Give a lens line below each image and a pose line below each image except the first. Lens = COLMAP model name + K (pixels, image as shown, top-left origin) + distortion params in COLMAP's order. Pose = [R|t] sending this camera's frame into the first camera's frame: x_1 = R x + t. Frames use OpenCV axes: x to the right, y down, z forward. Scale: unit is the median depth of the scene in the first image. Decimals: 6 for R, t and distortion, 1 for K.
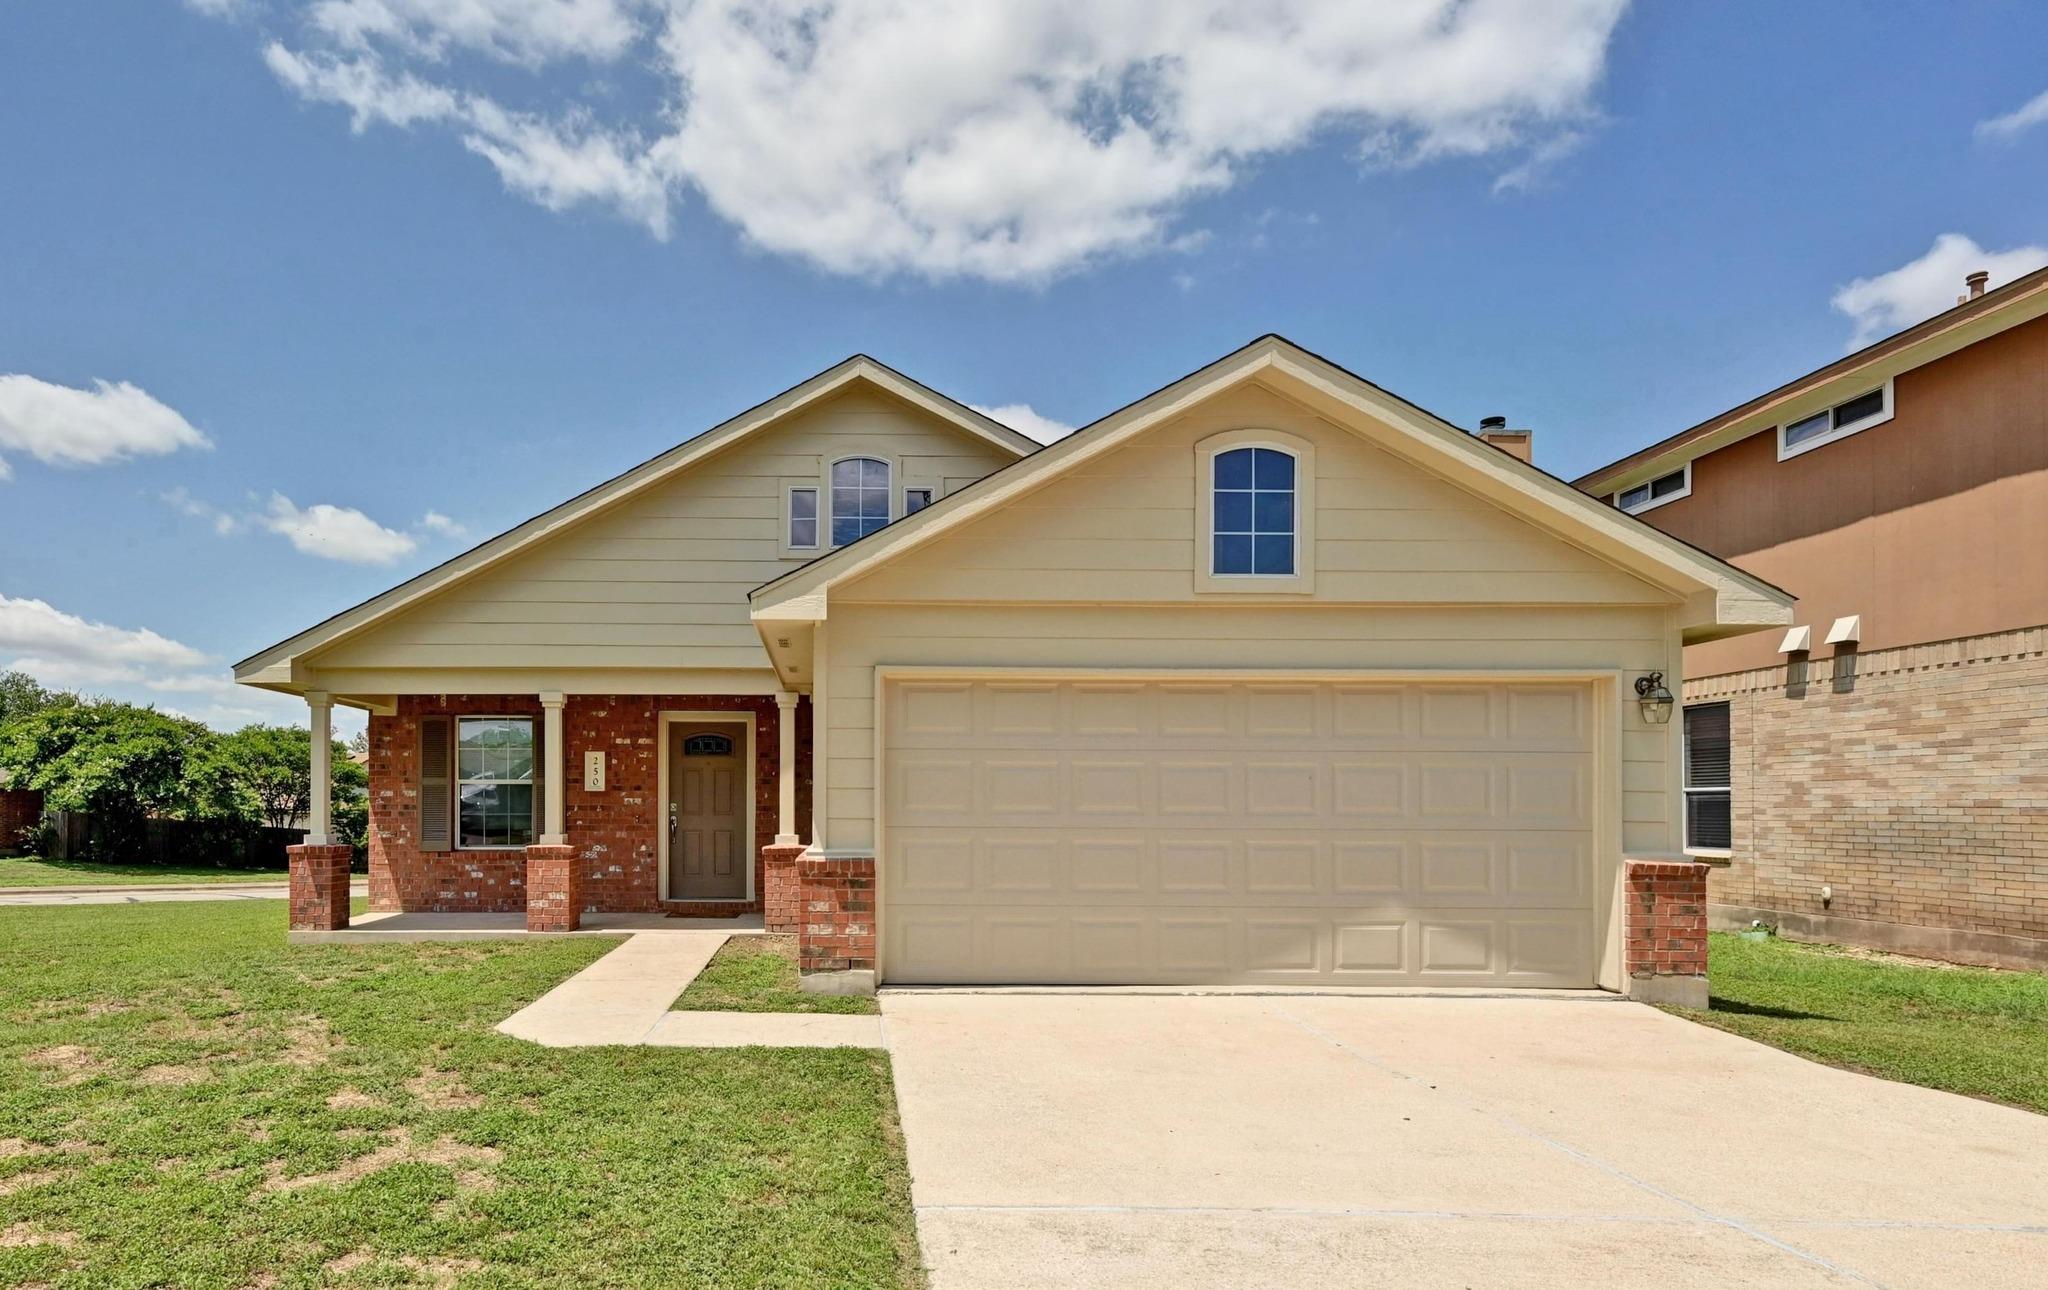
lens RADIAL K [[1131.7, 0, 813.7], [0, 1131.7, 794.1], [0, 0, 1]] dist [0.012252, 0.001914]
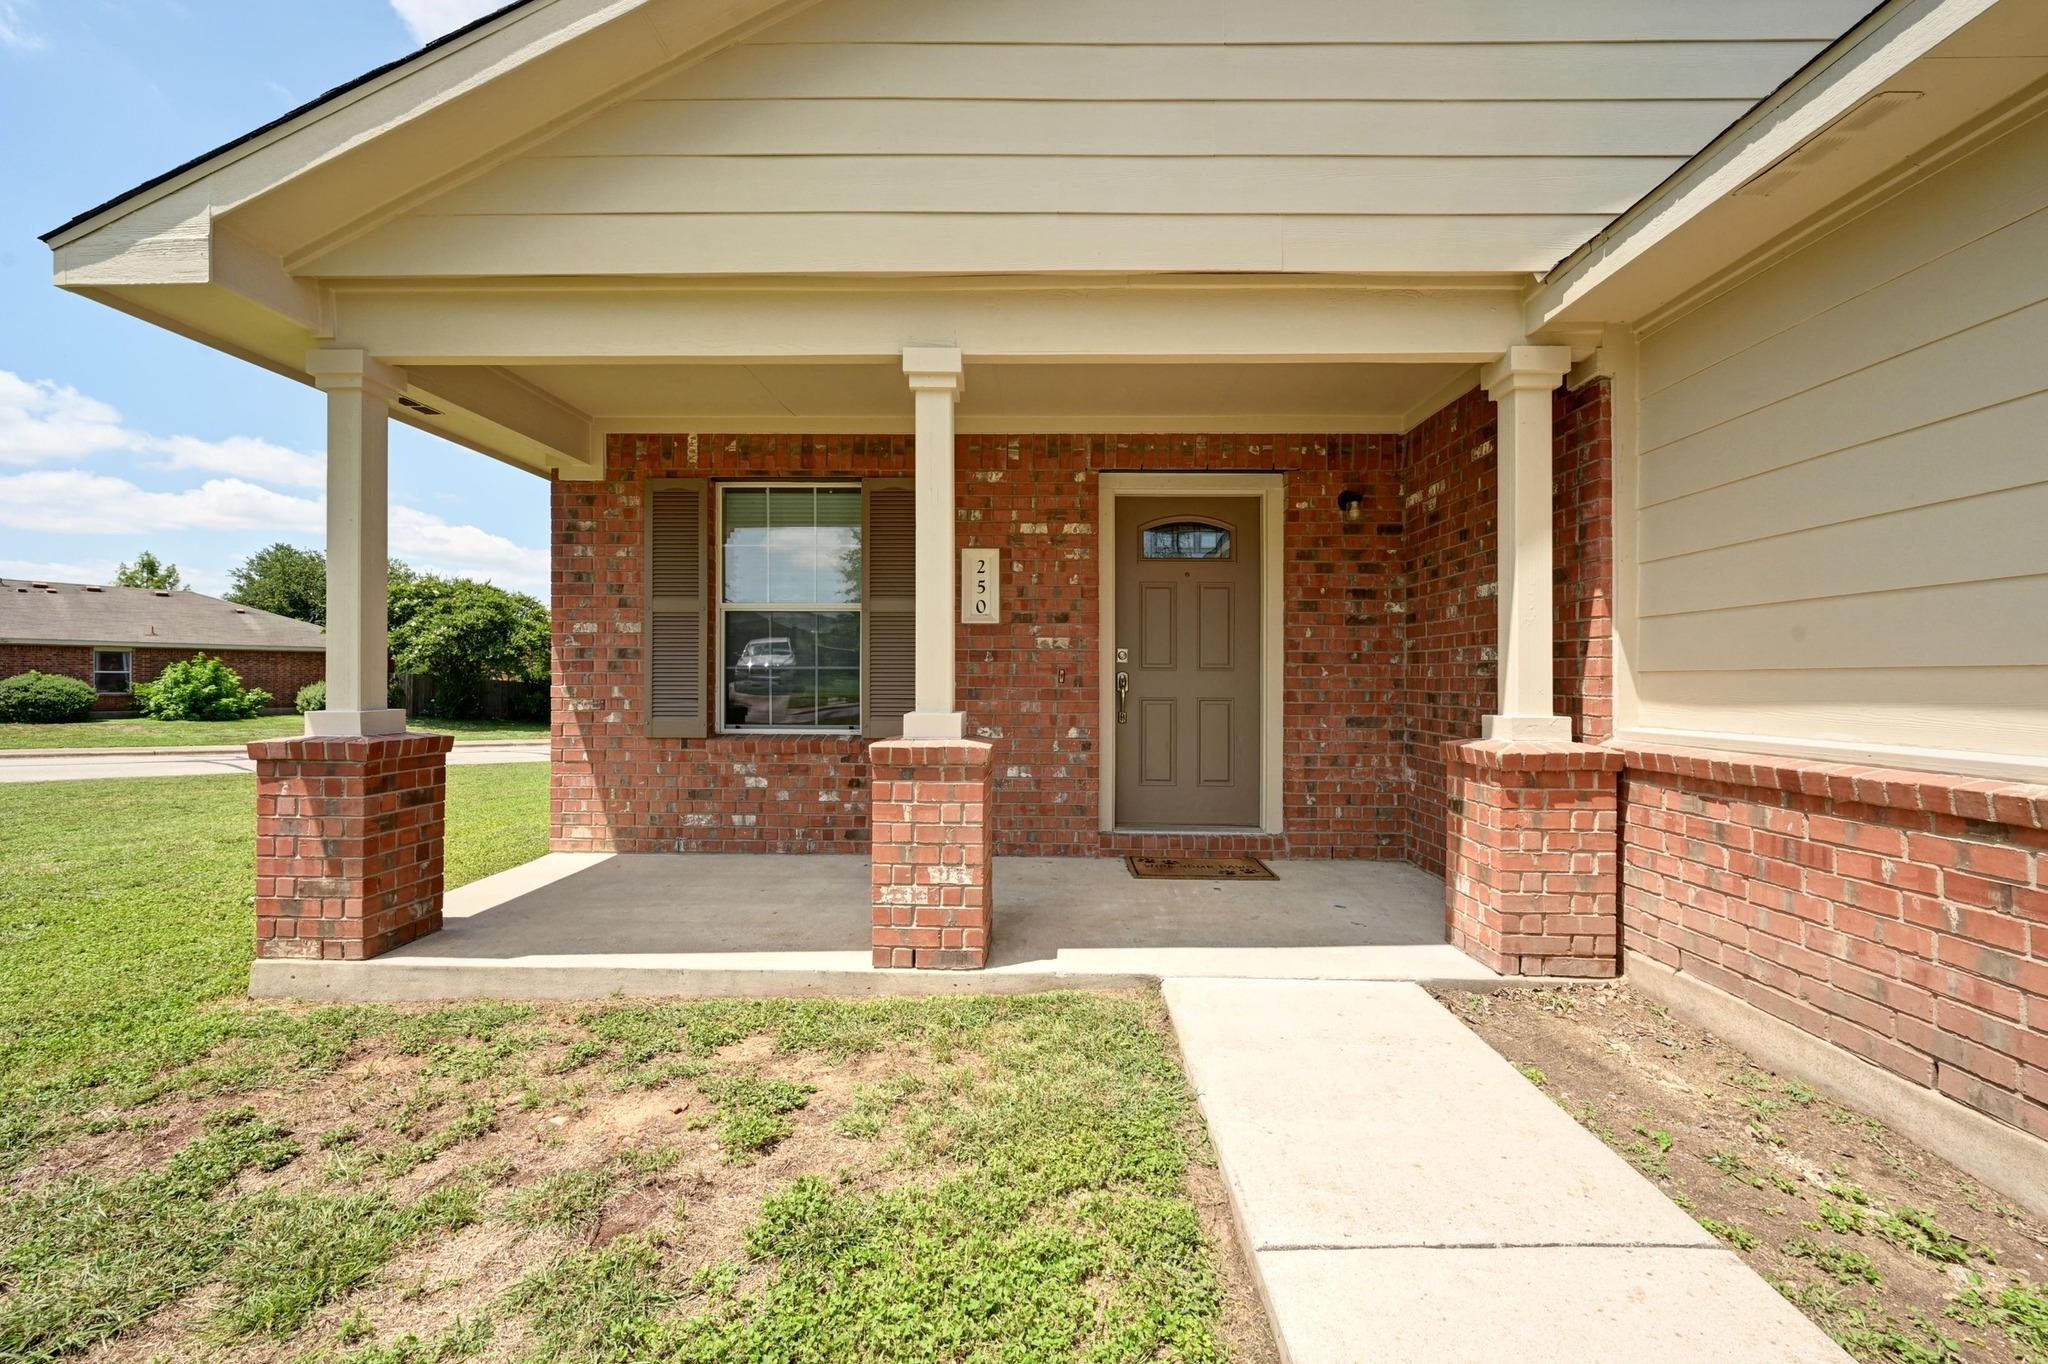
lens RADIAL K [[814.5, 0, 1028.9], [0, 814.5, 661.9], [0, 0, 1]] dist [0.000552, 0.000587]
pose [[0.999948, 0.001021, 0.010193, -0.184571], [-0.000985, 0.999993, -0.003551, 0.017413], [-0.010197, 0.003541, 0.999942, 0.657706]]
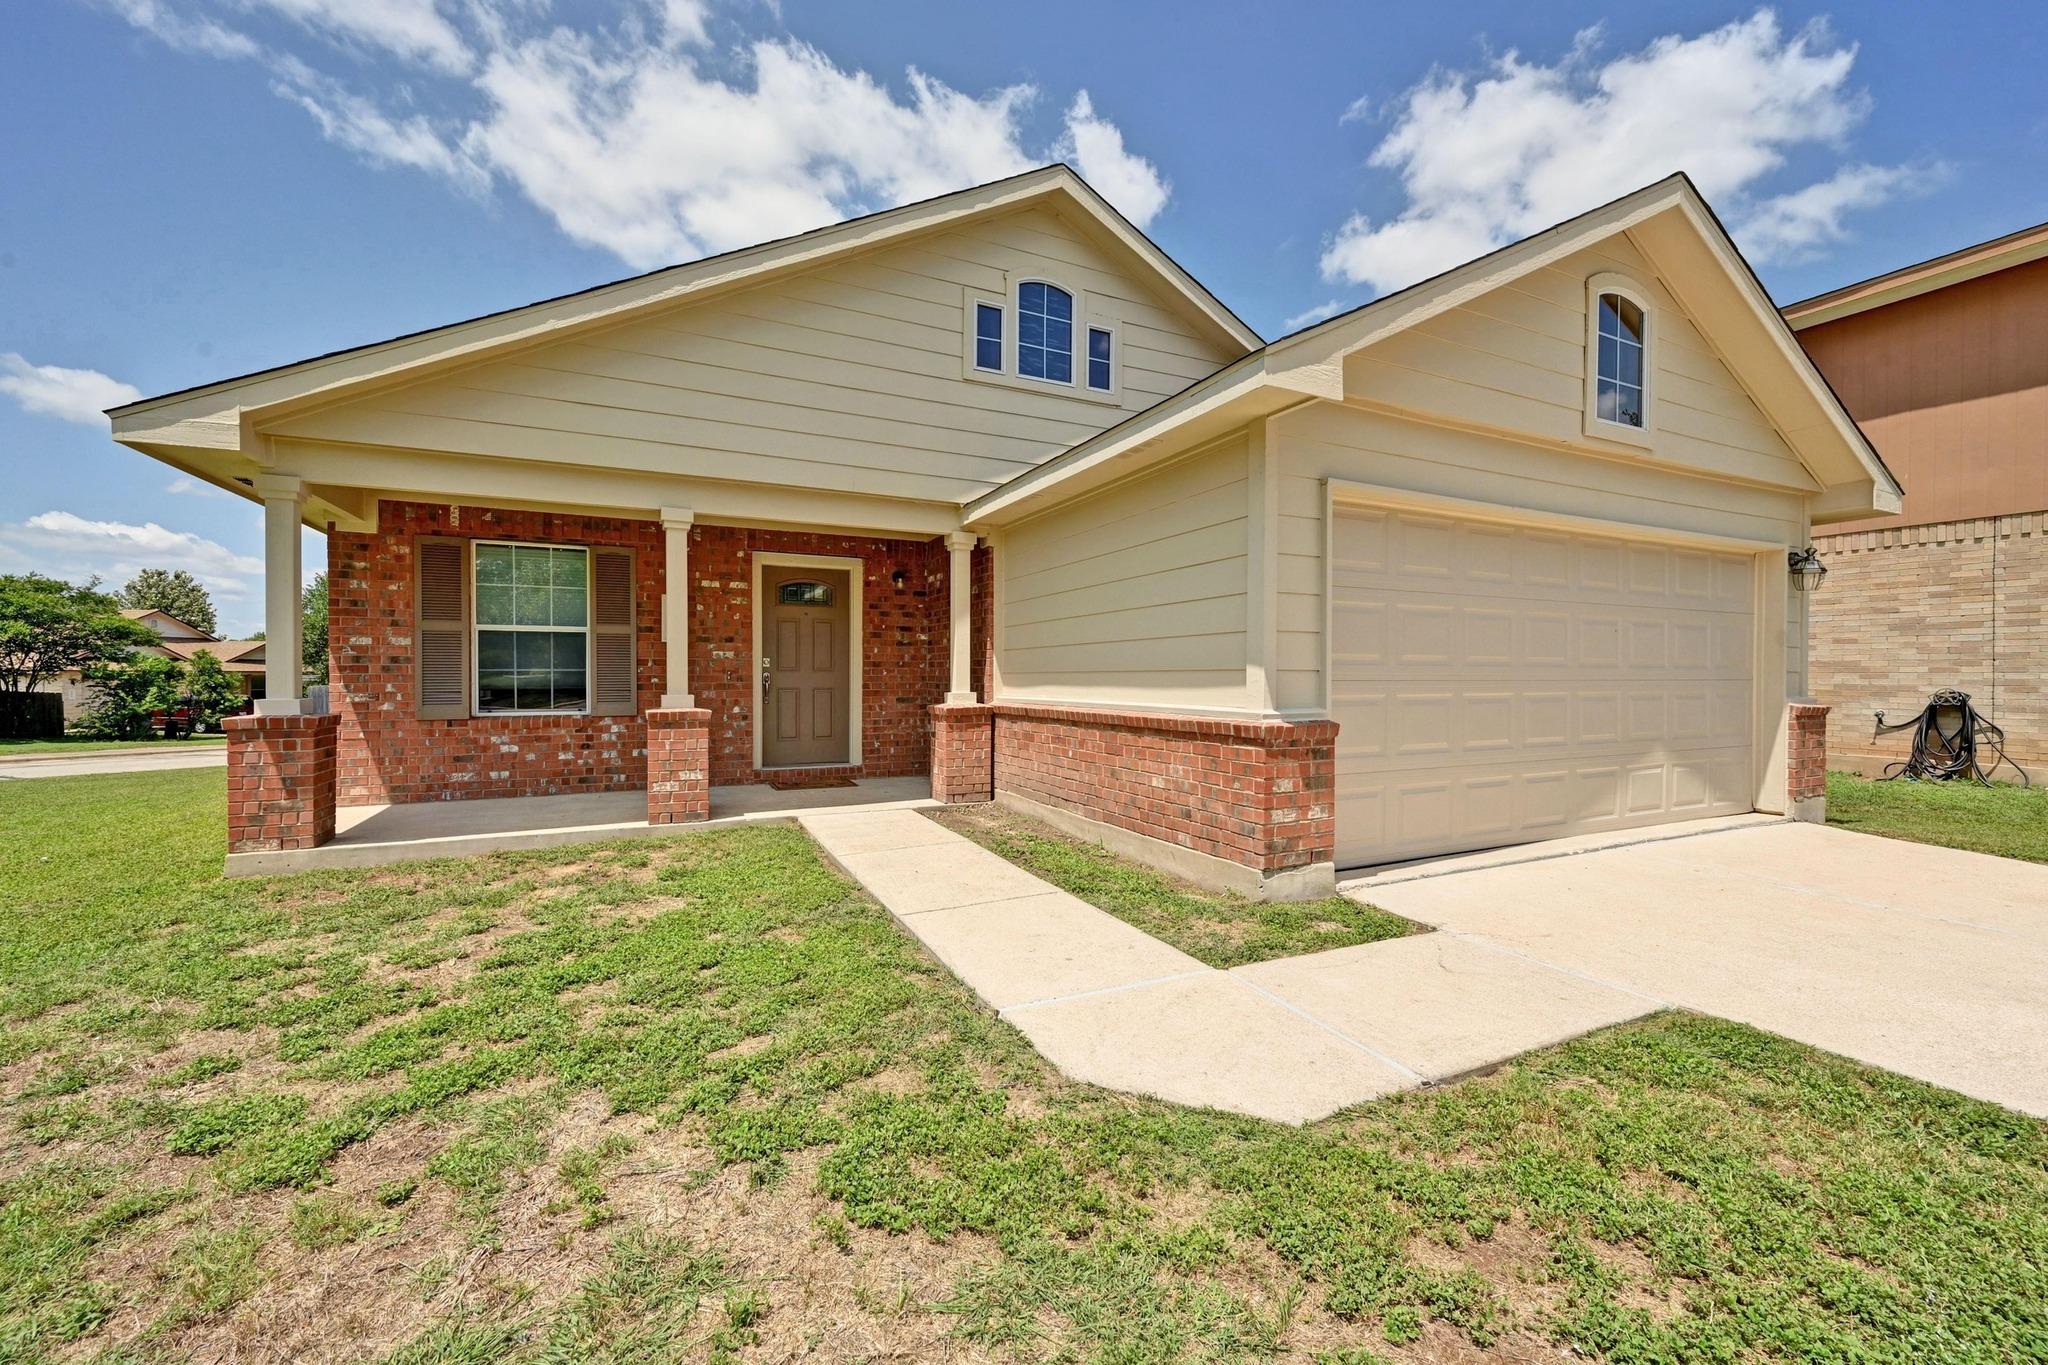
lens RADIAL K [[814.5, 0, 1010.5], [0, 814.5, 676.2], [0, 0, 1]] dist [0.000552, 0.000587]
pose [[0.895353, -0.004068, 0.445338, -0.252899], [-0.004819, 0.999811, 0.018822, 0.010508], [-0.445330, -0.018998, 0.895165, 0.373945]]
